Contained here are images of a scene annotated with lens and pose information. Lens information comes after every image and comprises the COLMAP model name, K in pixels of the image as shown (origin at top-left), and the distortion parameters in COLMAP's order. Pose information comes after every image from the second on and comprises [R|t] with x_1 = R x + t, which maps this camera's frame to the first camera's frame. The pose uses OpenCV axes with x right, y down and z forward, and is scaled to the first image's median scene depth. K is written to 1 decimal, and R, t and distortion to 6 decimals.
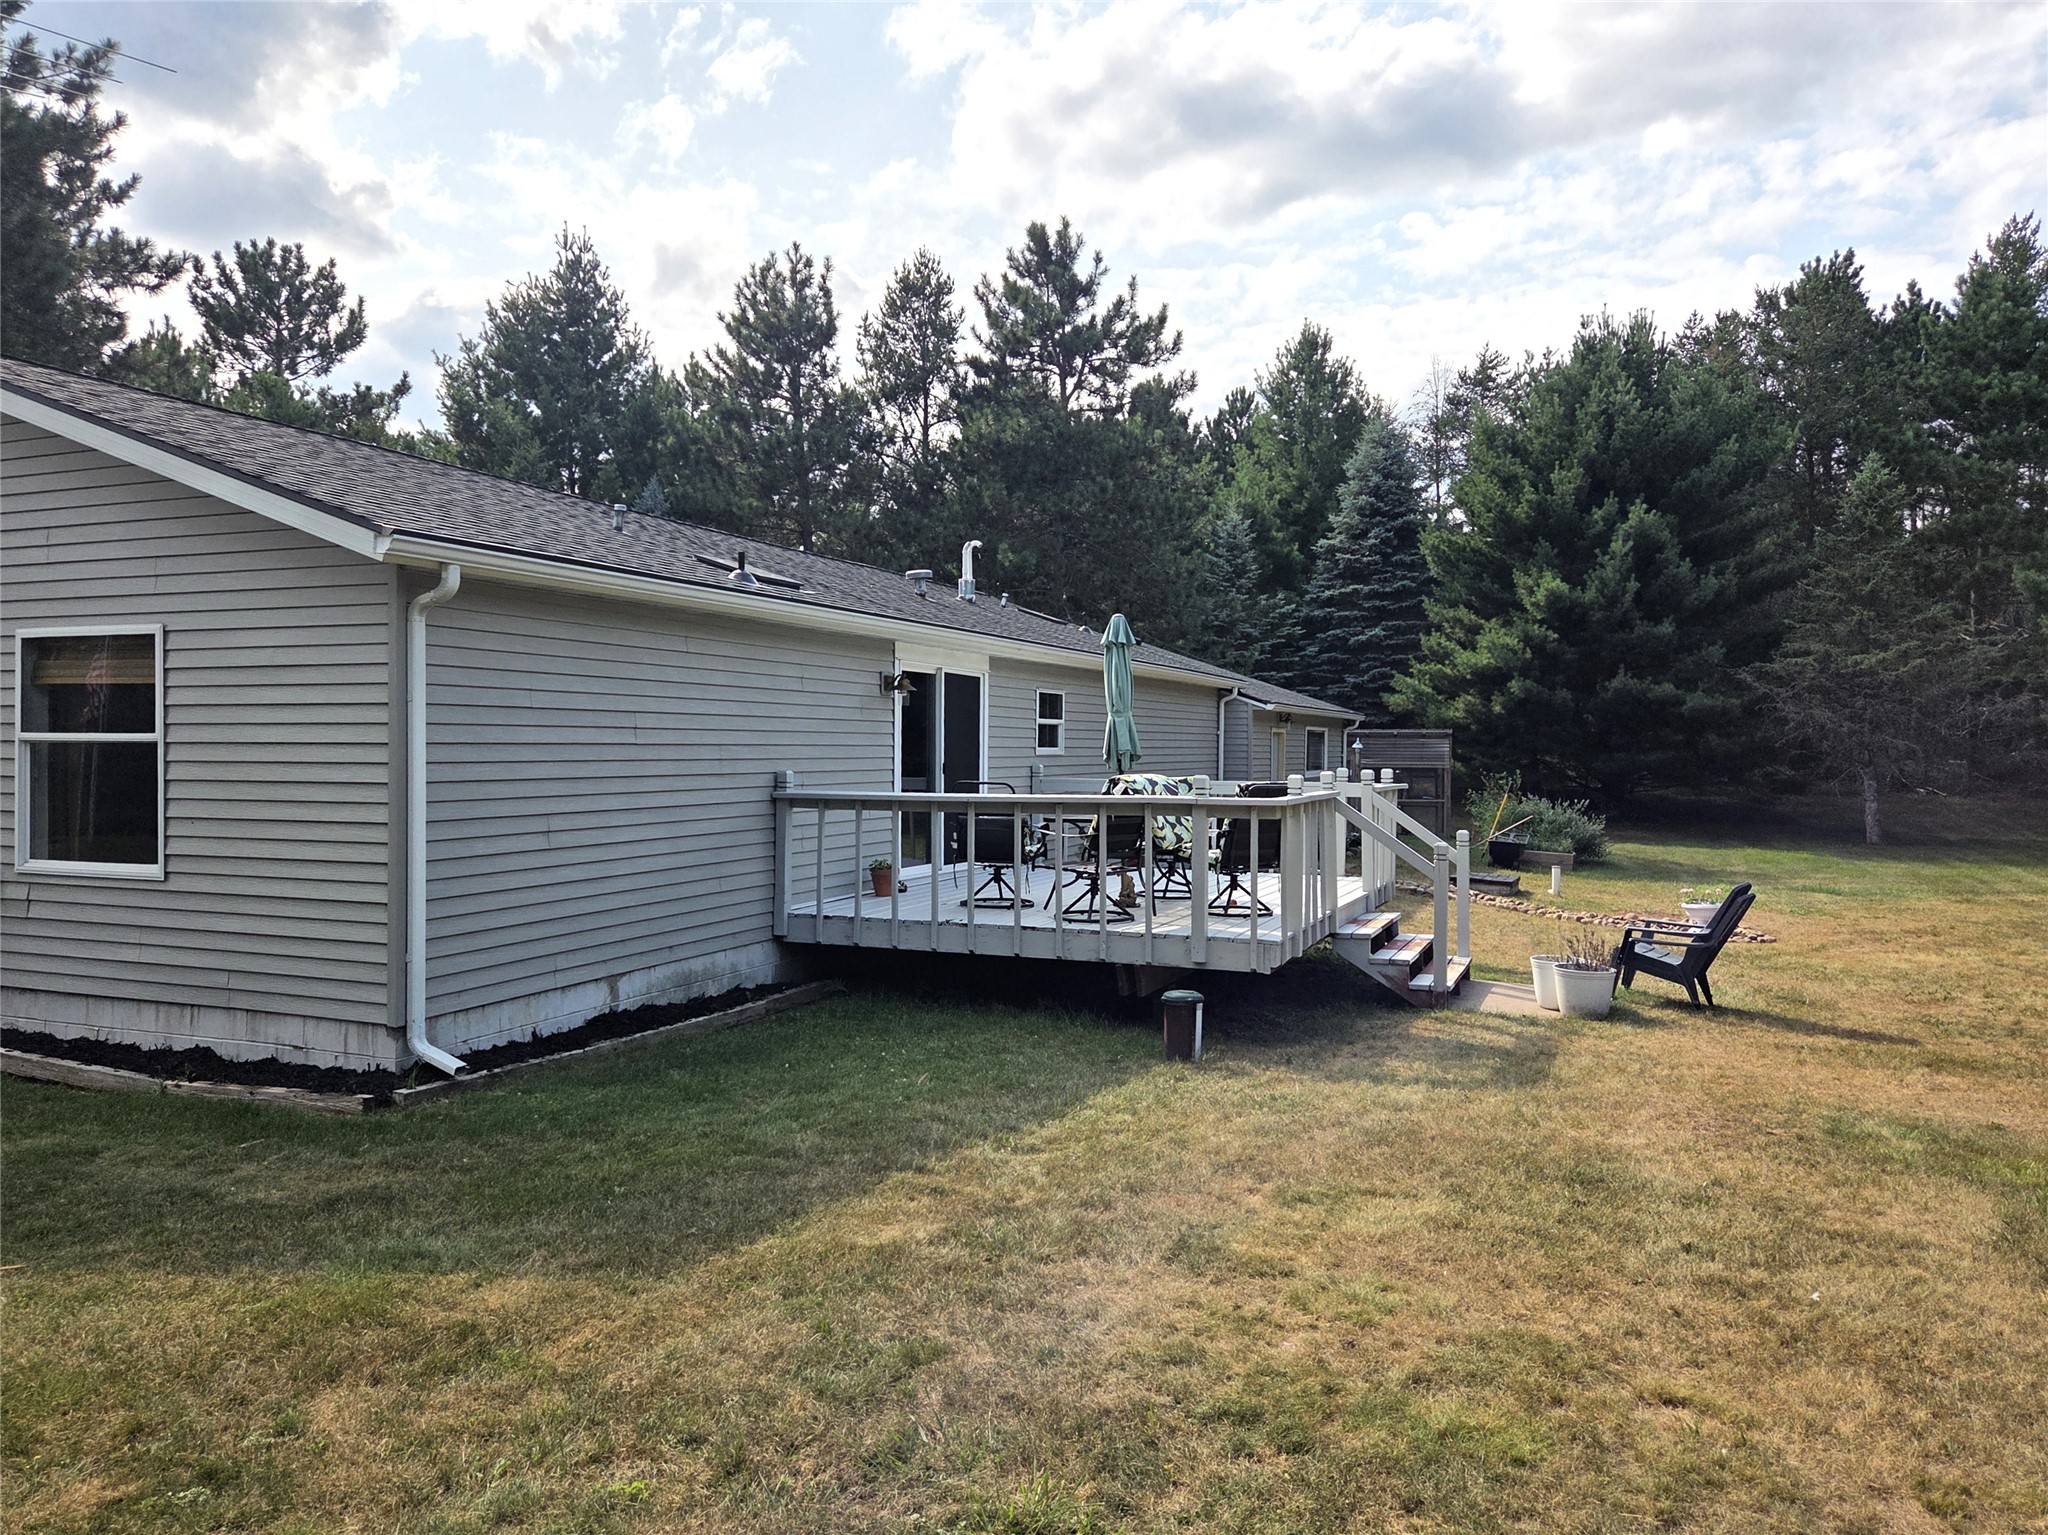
lens RADIAL K [[1365.7, 0, 1012.4], [0, 1365.7, 768.2], [0, 0, 1]] dist [0.080668, -0.066063]
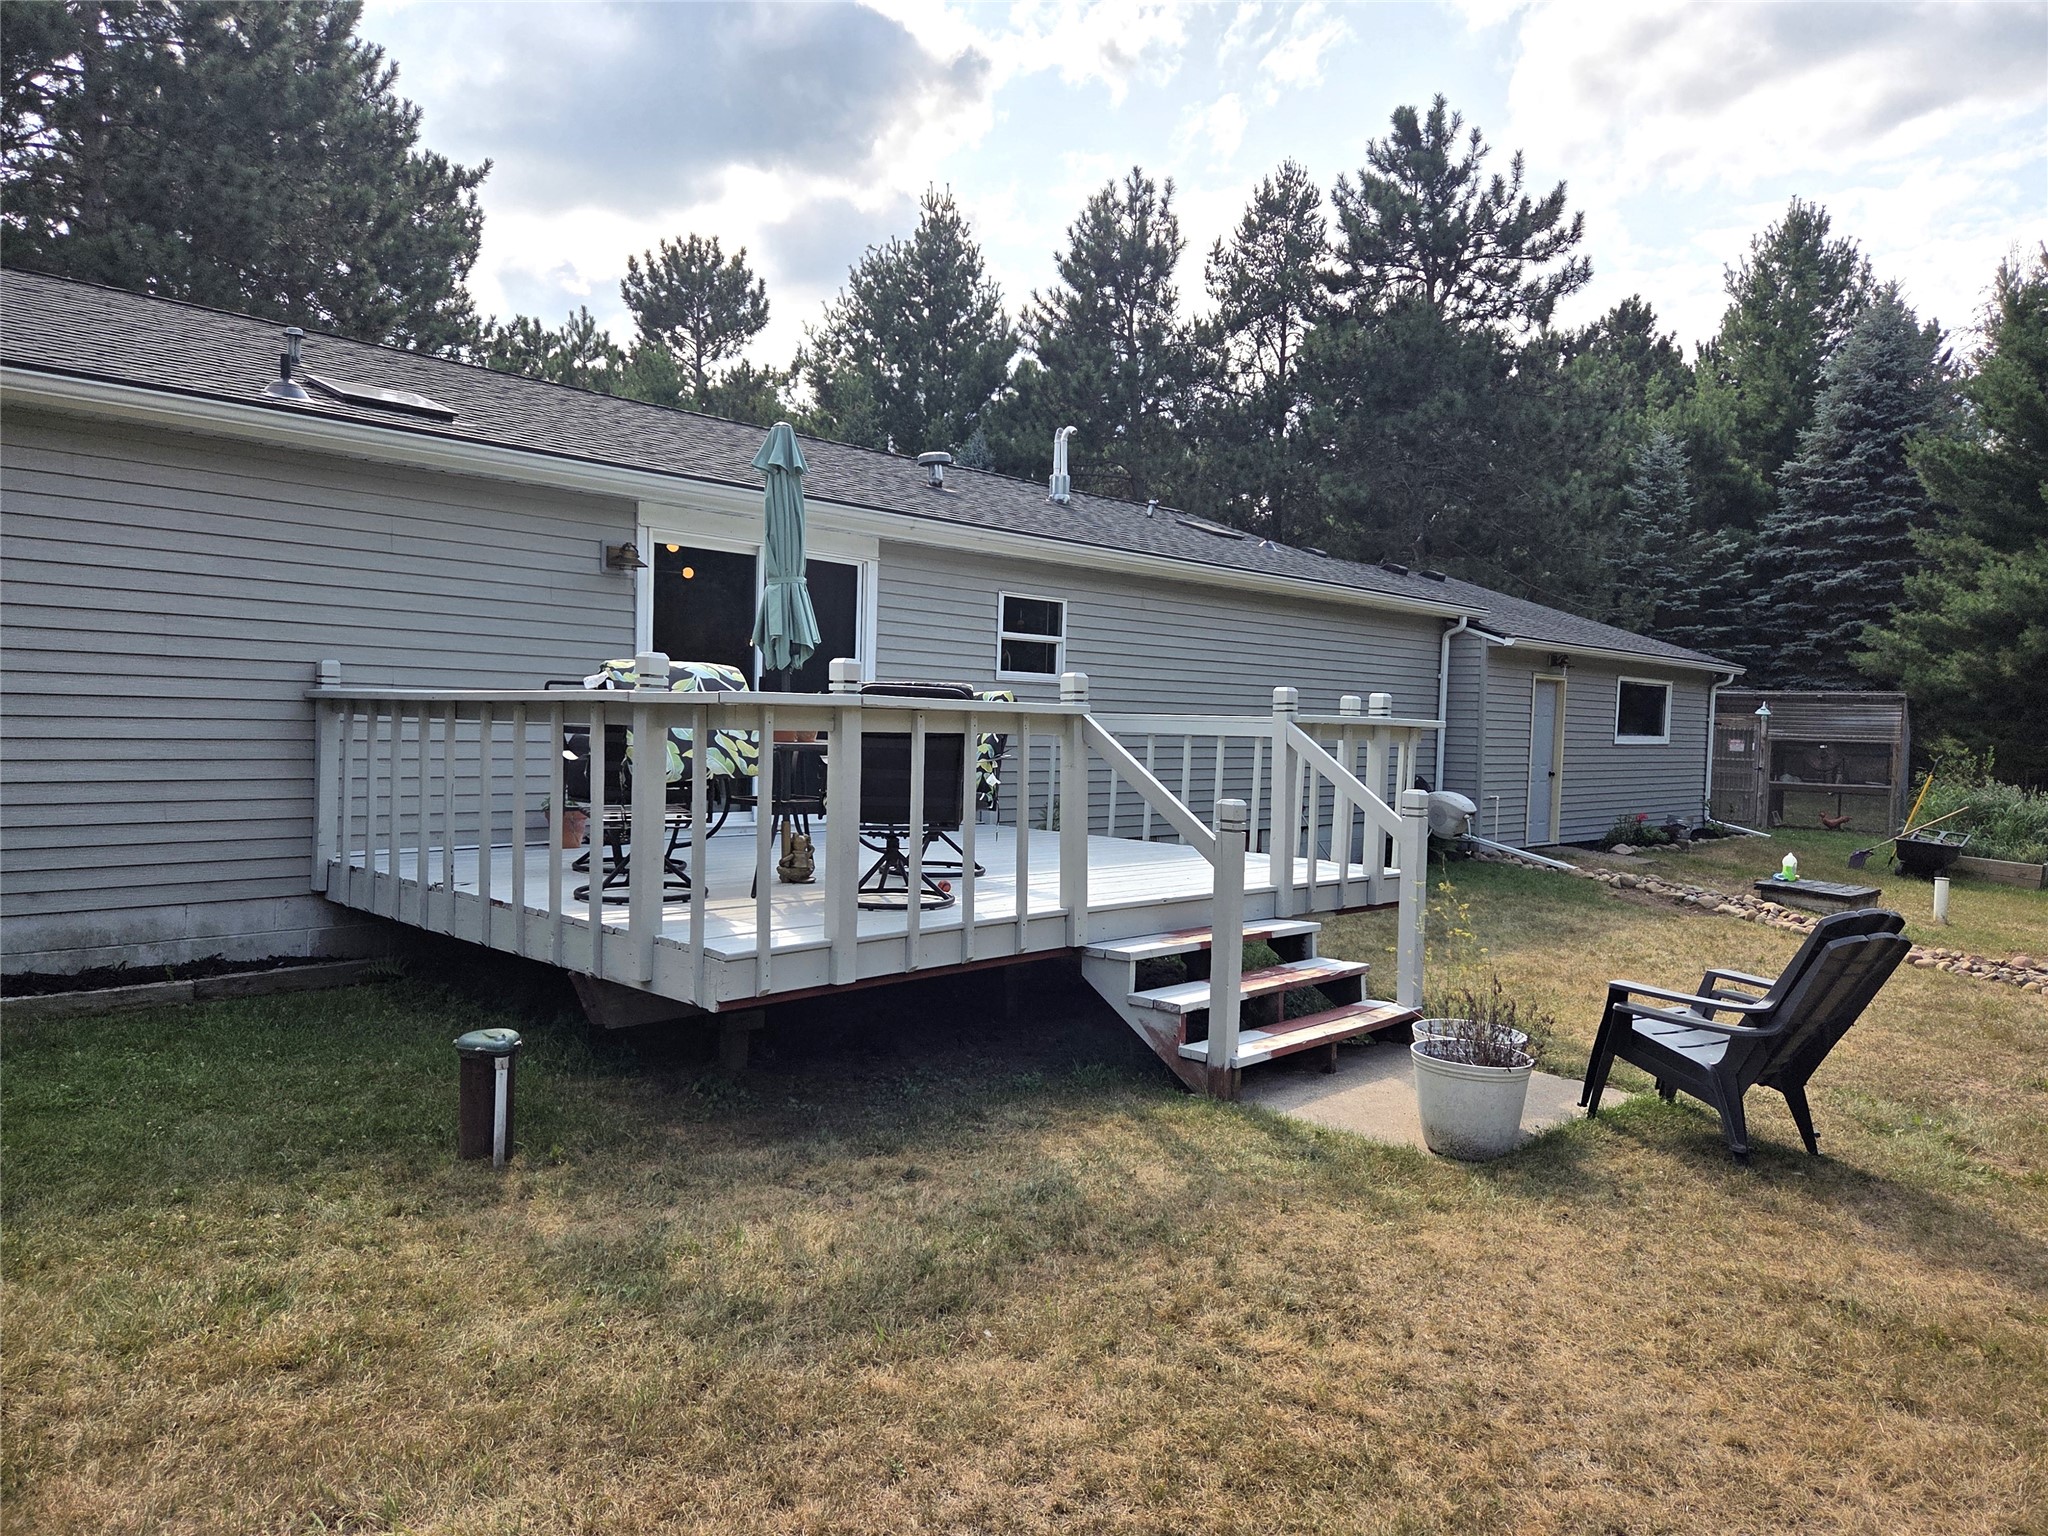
lens RADIAL K [[1357.5, 0, 964.5], [0, 1357.5, 760.7], [0, 0, 1]] dist [0.079030, -0.062326]
pose [[0.936257, 0.033698, -0.349696, 0.073672], [-0.028318, 0.999389, 0.020487, 0.005573], [0.350173, -0.009279, 0.936639, 0.082380]]
